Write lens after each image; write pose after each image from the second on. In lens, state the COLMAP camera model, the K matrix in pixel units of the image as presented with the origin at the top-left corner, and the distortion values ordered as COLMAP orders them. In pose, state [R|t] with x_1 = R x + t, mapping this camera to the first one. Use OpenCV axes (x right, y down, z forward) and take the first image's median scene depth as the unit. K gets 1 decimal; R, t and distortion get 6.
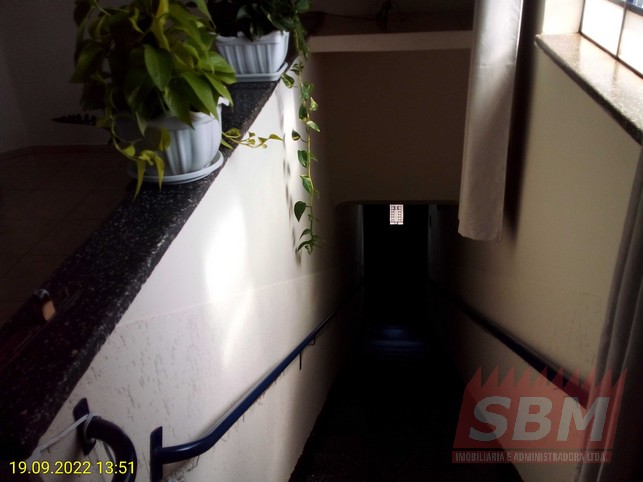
lens RADIAL K [[646.9, 0, 319.6], [0, 646.9, 241.4], [0, 0, 1]] dist [0.038408, -0.021883]
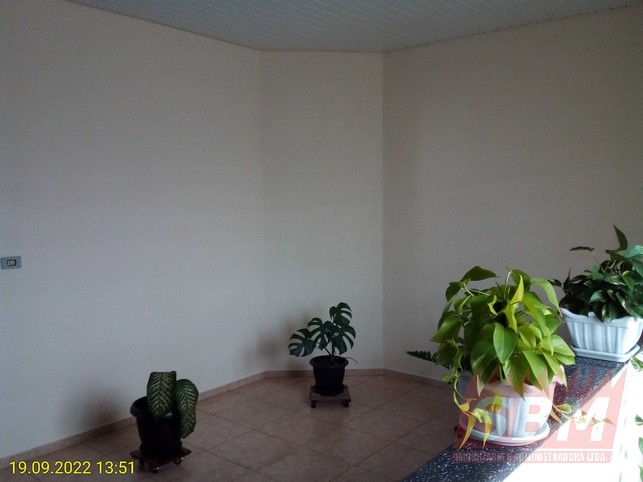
lens RADIAL K [[646.9, 0, 319.6], [0, 646.9, 241.4], [0, 0, 1]] dist [0.038408, -0.021883]
pose [[0.853361, 0.108540, -0.509896, 0.046065], [-0.283124, 0.917765, -0.278474, -0.010856], [0.437739, 0.382003, 0.813915, -0.169428]]
